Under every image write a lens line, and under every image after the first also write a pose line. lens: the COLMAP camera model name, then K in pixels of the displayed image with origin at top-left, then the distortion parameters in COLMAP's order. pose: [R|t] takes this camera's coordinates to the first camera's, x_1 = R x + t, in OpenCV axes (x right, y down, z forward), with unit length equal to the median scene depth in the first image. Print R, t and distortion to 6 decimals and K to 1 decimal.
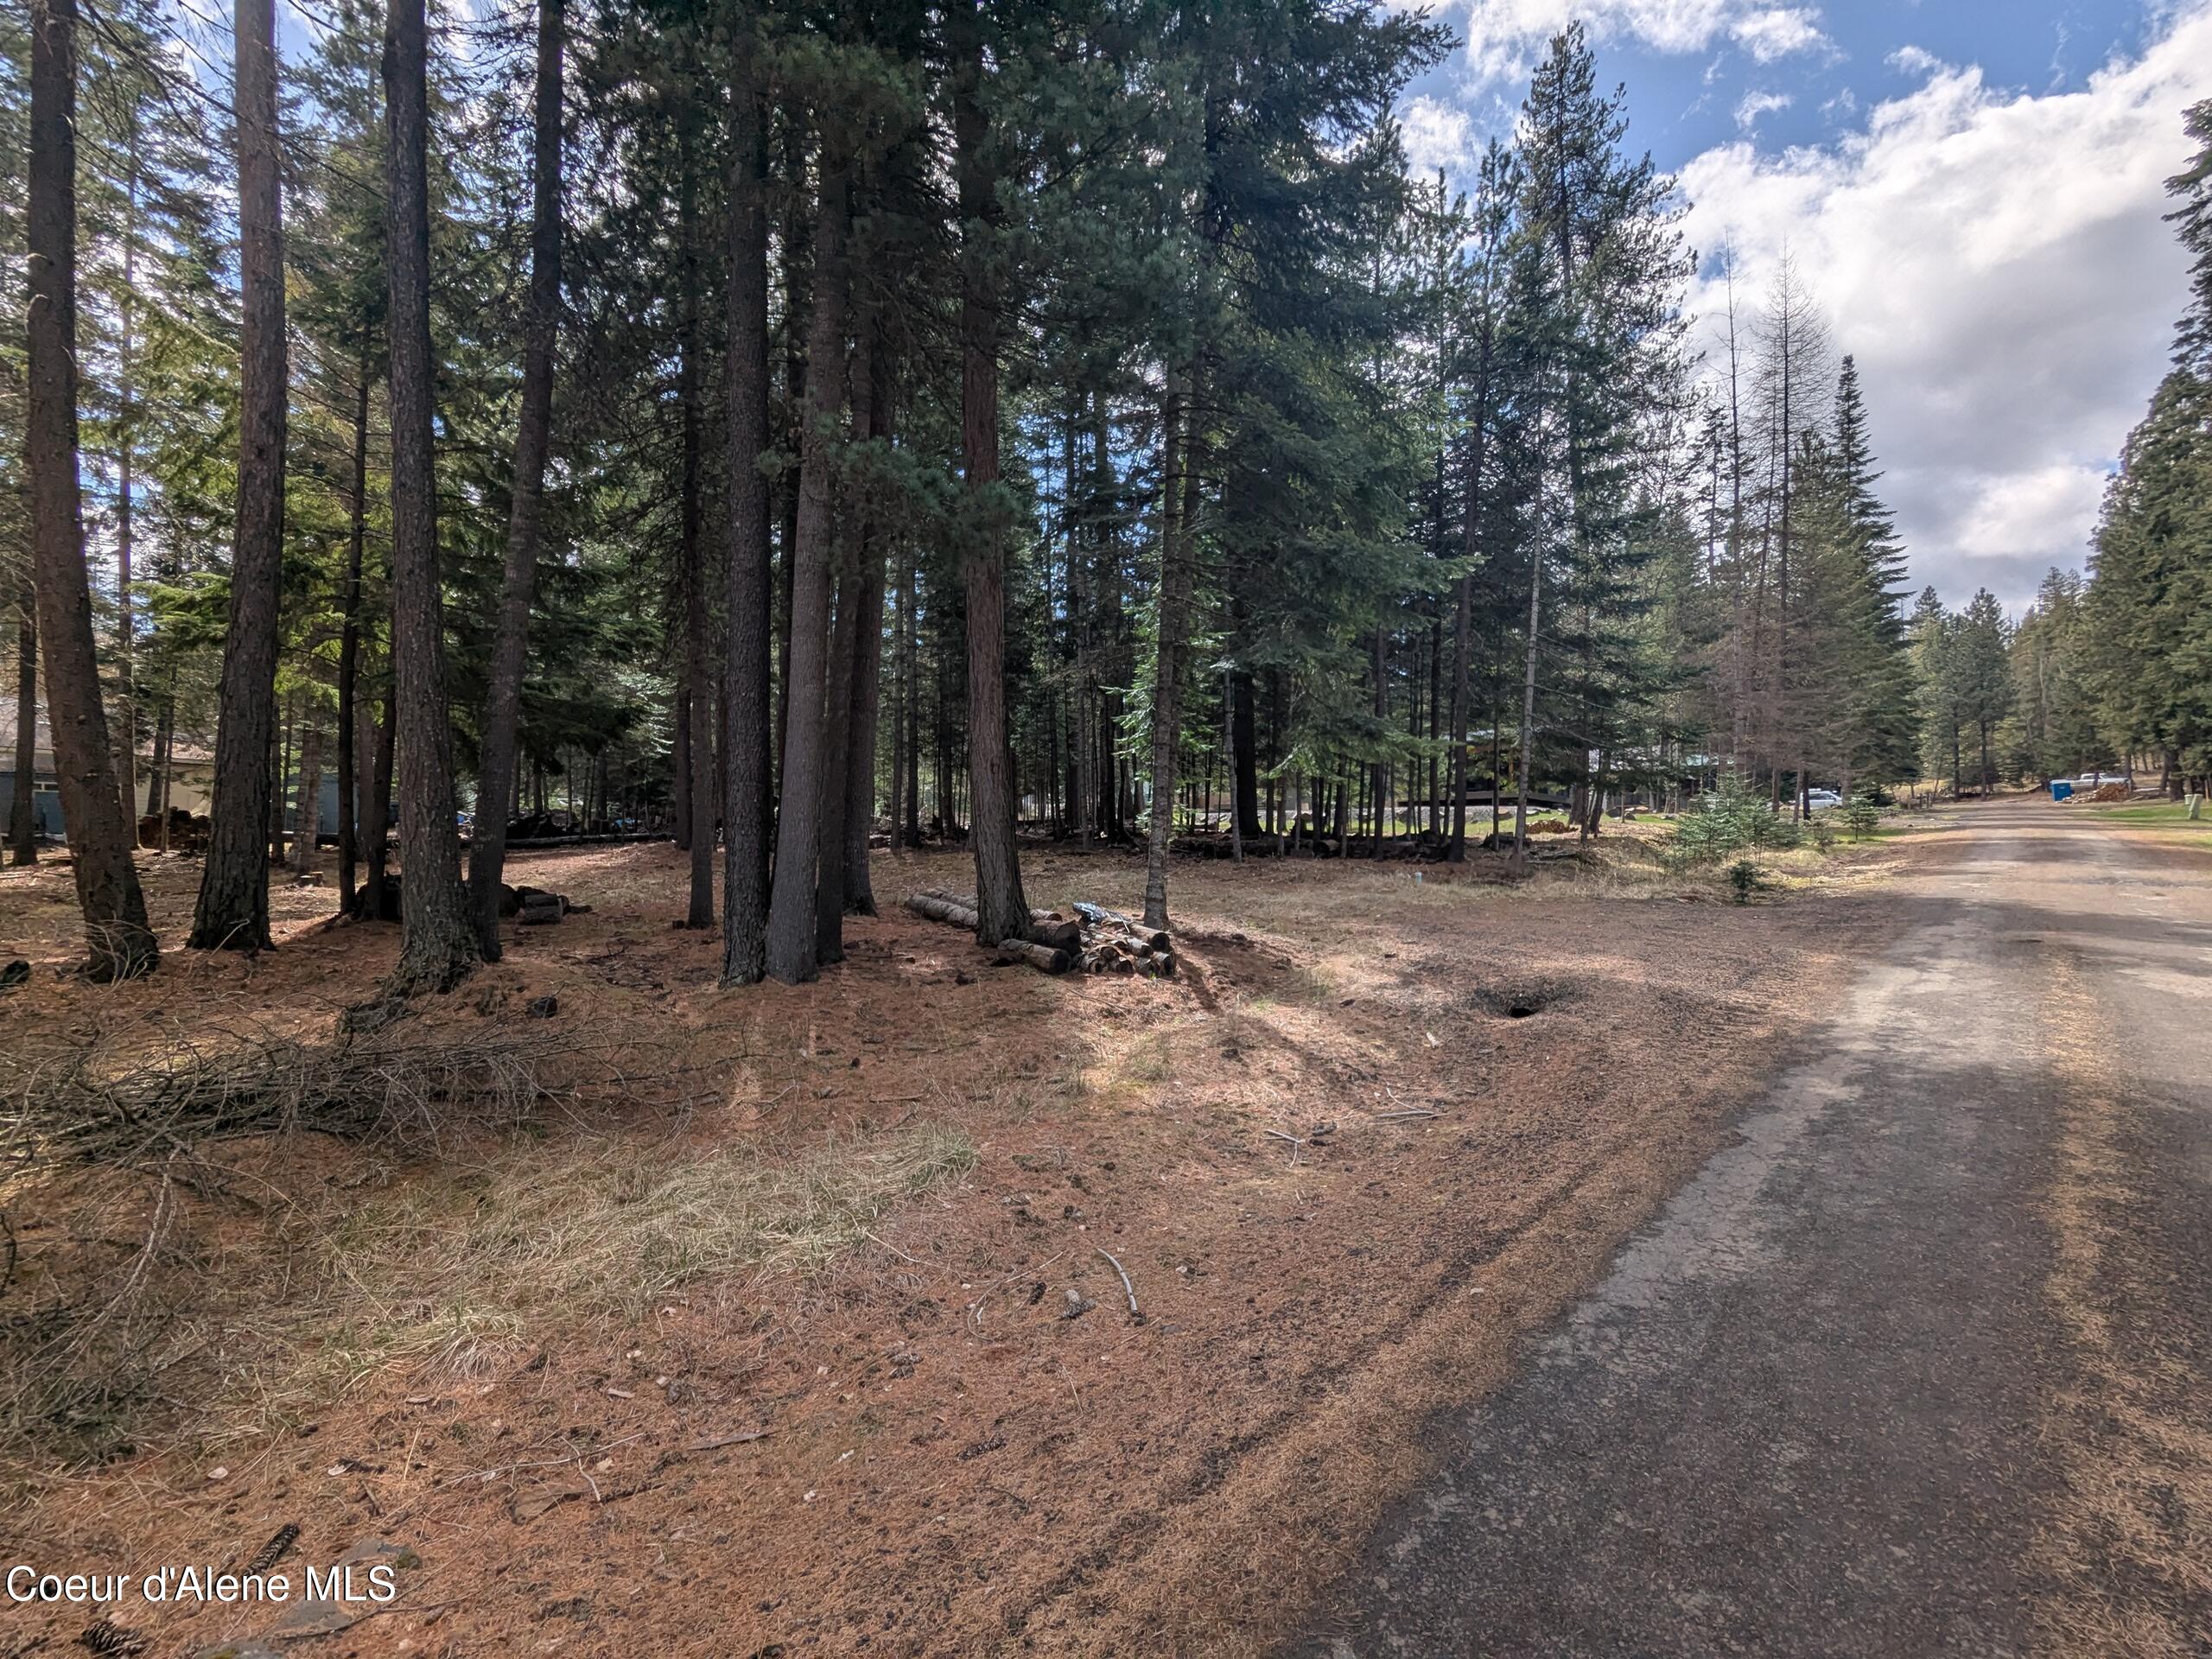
lens RADIAL K [[1022.2, 0, 1115.0], [0, 1022.2, 837.6], [0, 0, 1]] dist [-0.005431, 0.005251]
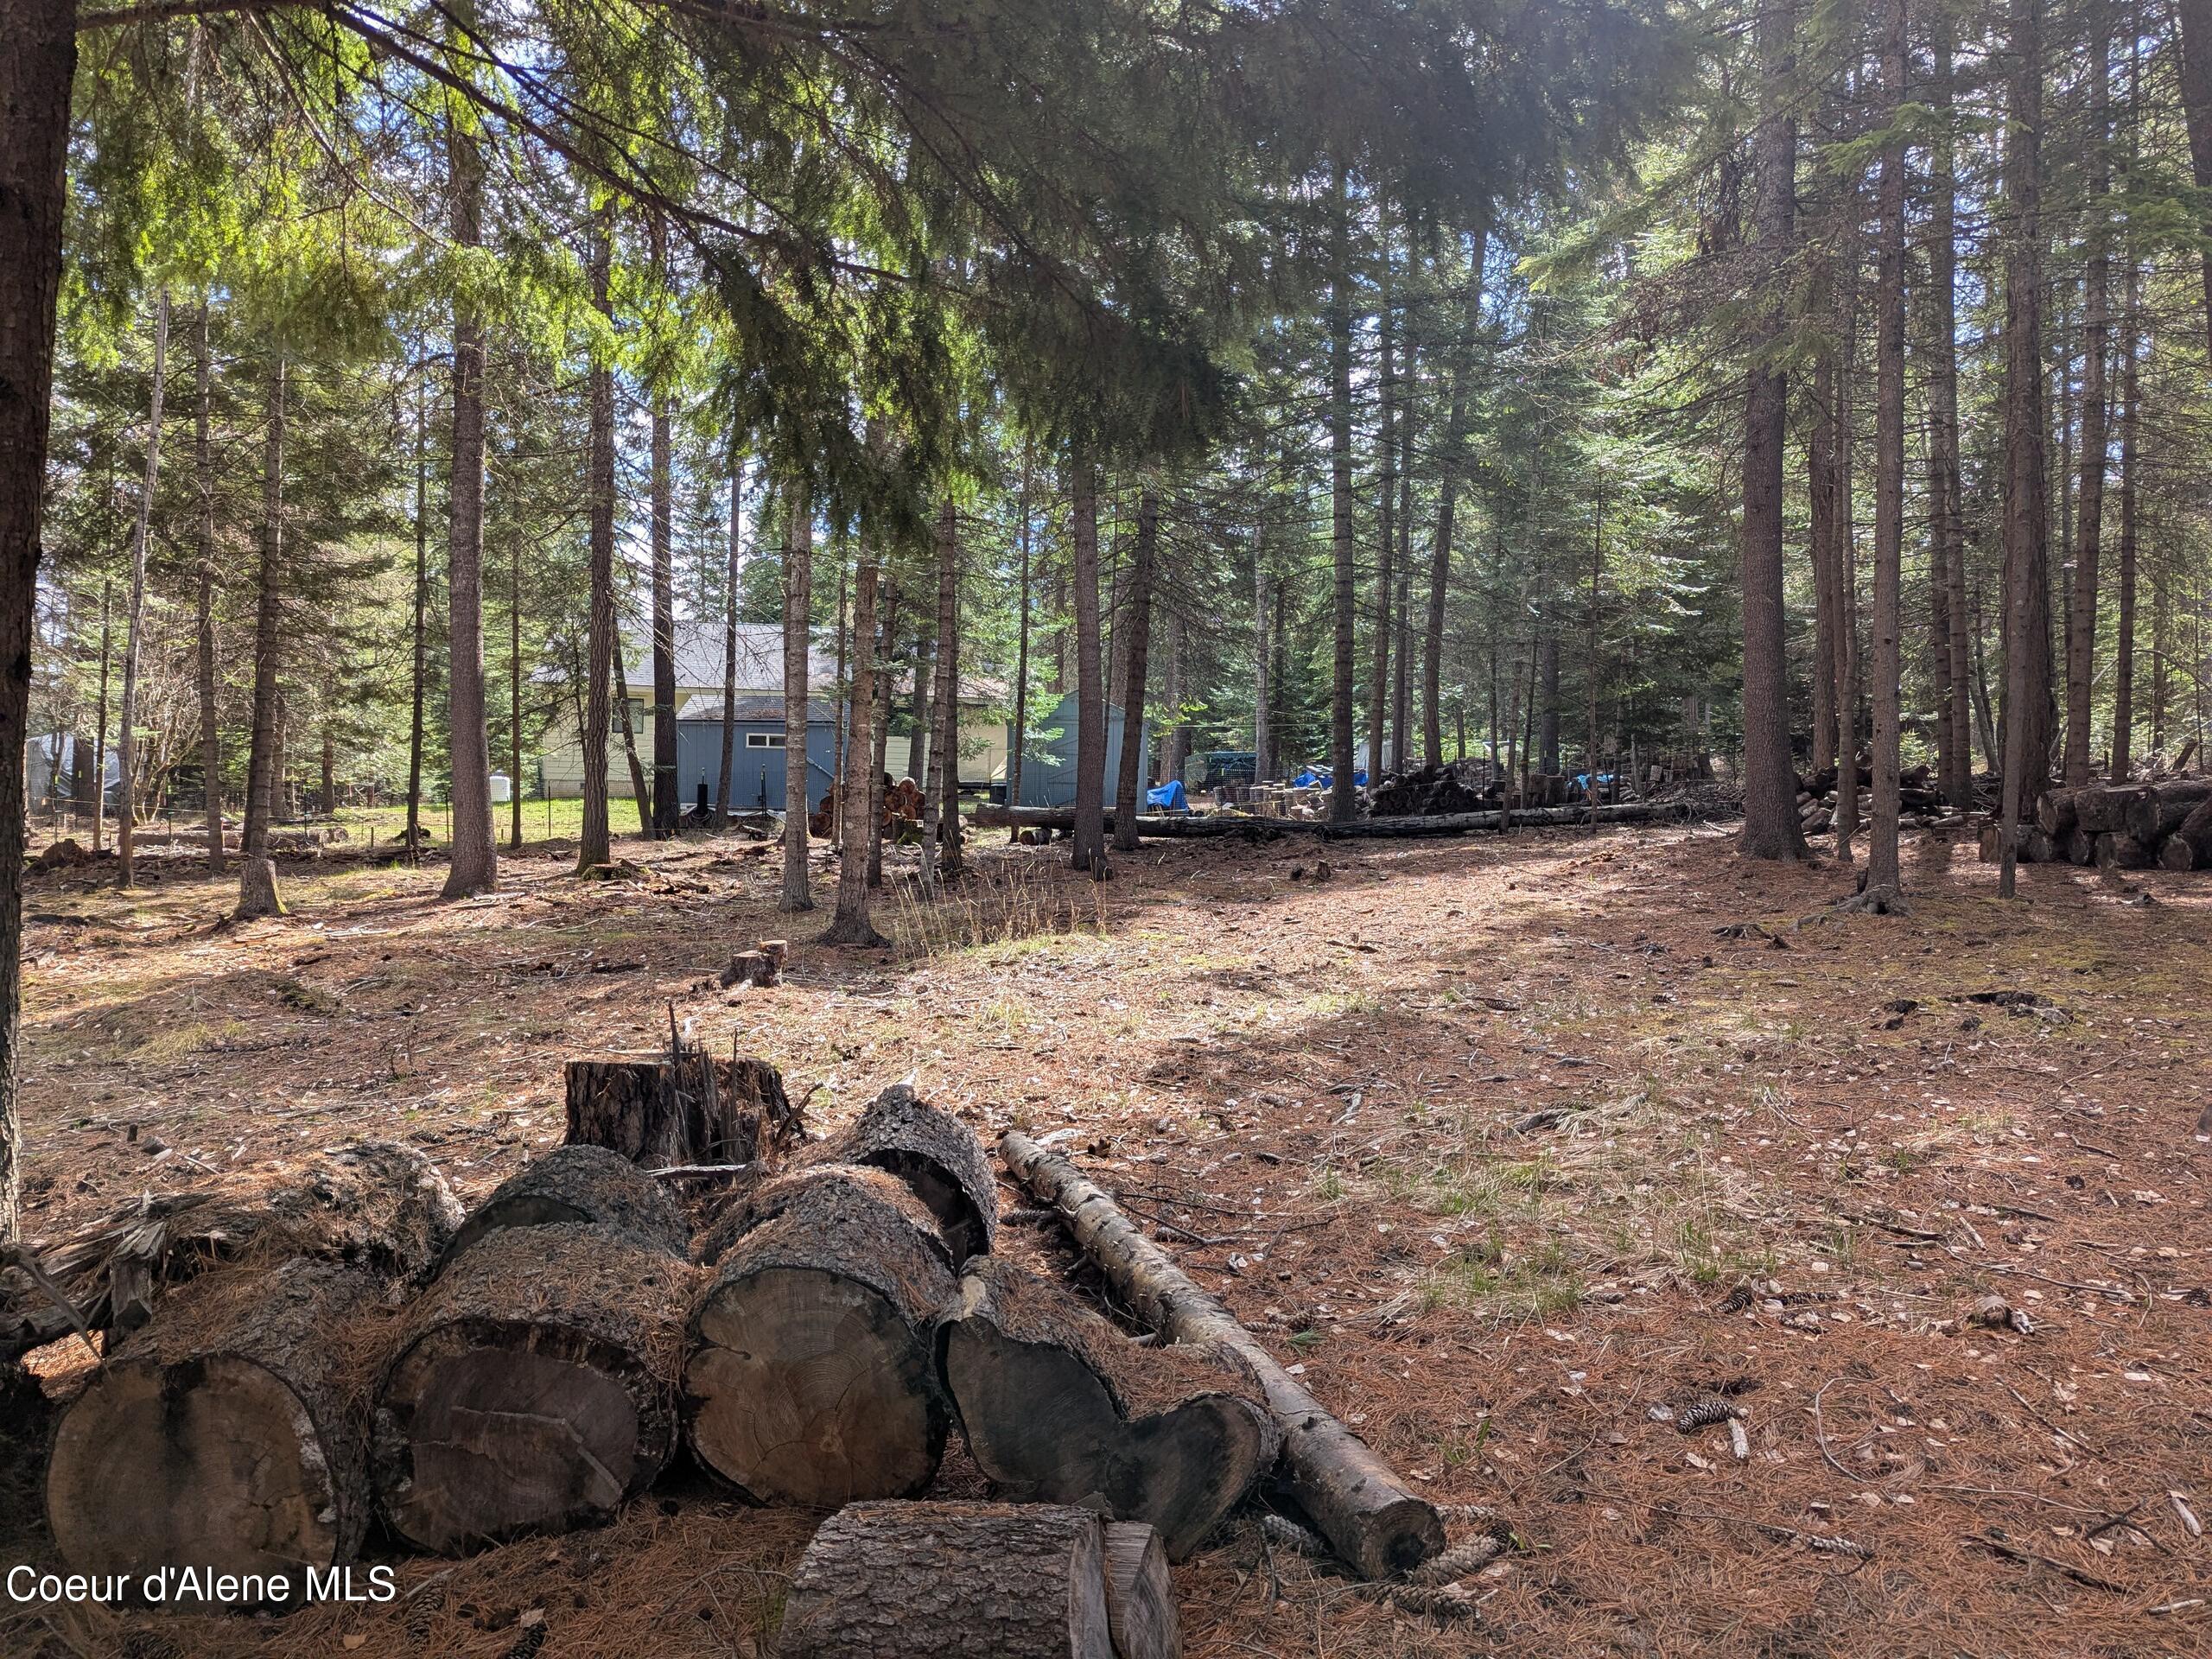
lens RADIAL K [[1643.5, 0, 1115.5], [0, 1643.5, 817.0], [0, 0, 1]] dist [0.074910, -0.069804]
pose [[0.748990, -0.001736, -0.662579, -0.452843], [0.007951, 0.999948, 0.006368, -0.014355], [0.662533, -0.010038, 0.748965, 0.910358]]
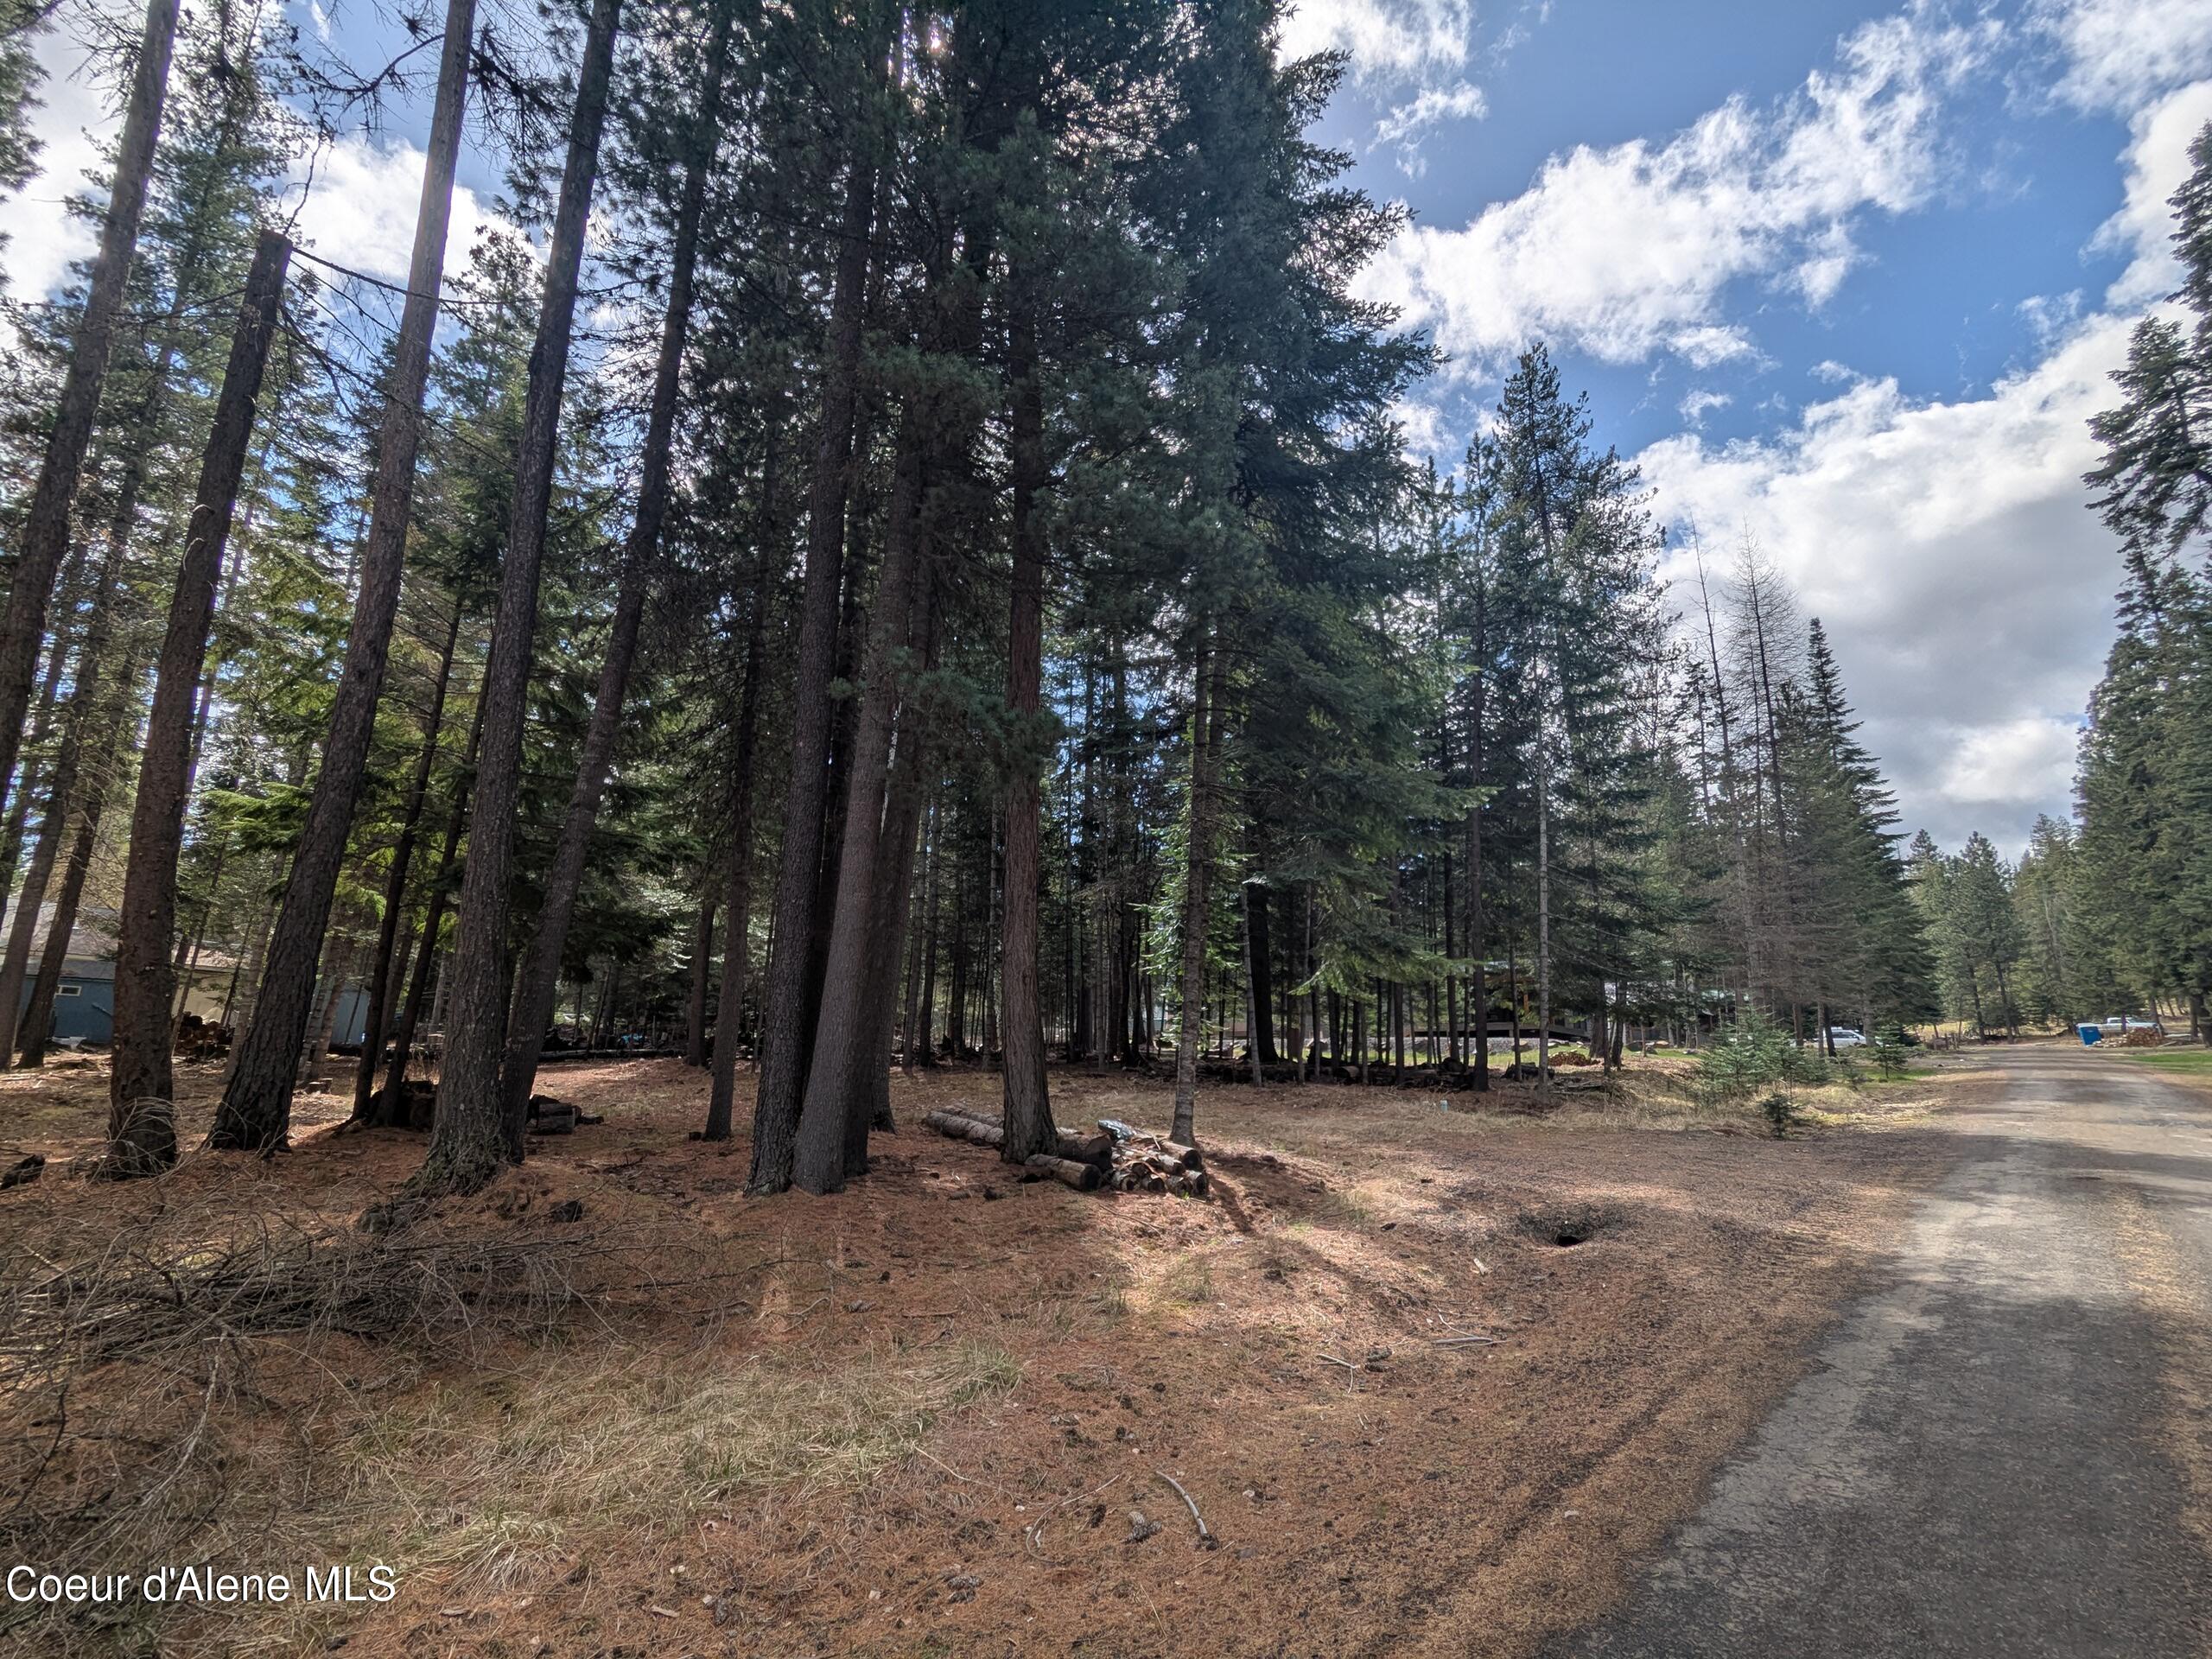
lens RADIAL K [[1022.2, 0, 1114.9], [0, 1022.2, 846.6], [0, 0, 1]] dist [-0.005431, 0.005251]
pose [[0.999808, 0.017030, -0.009730, -0.016763], [-0.018697, 0.977440, -0.210386, 0.010791], [0.005928, 0.210528, 0.977570, -0.014059]]
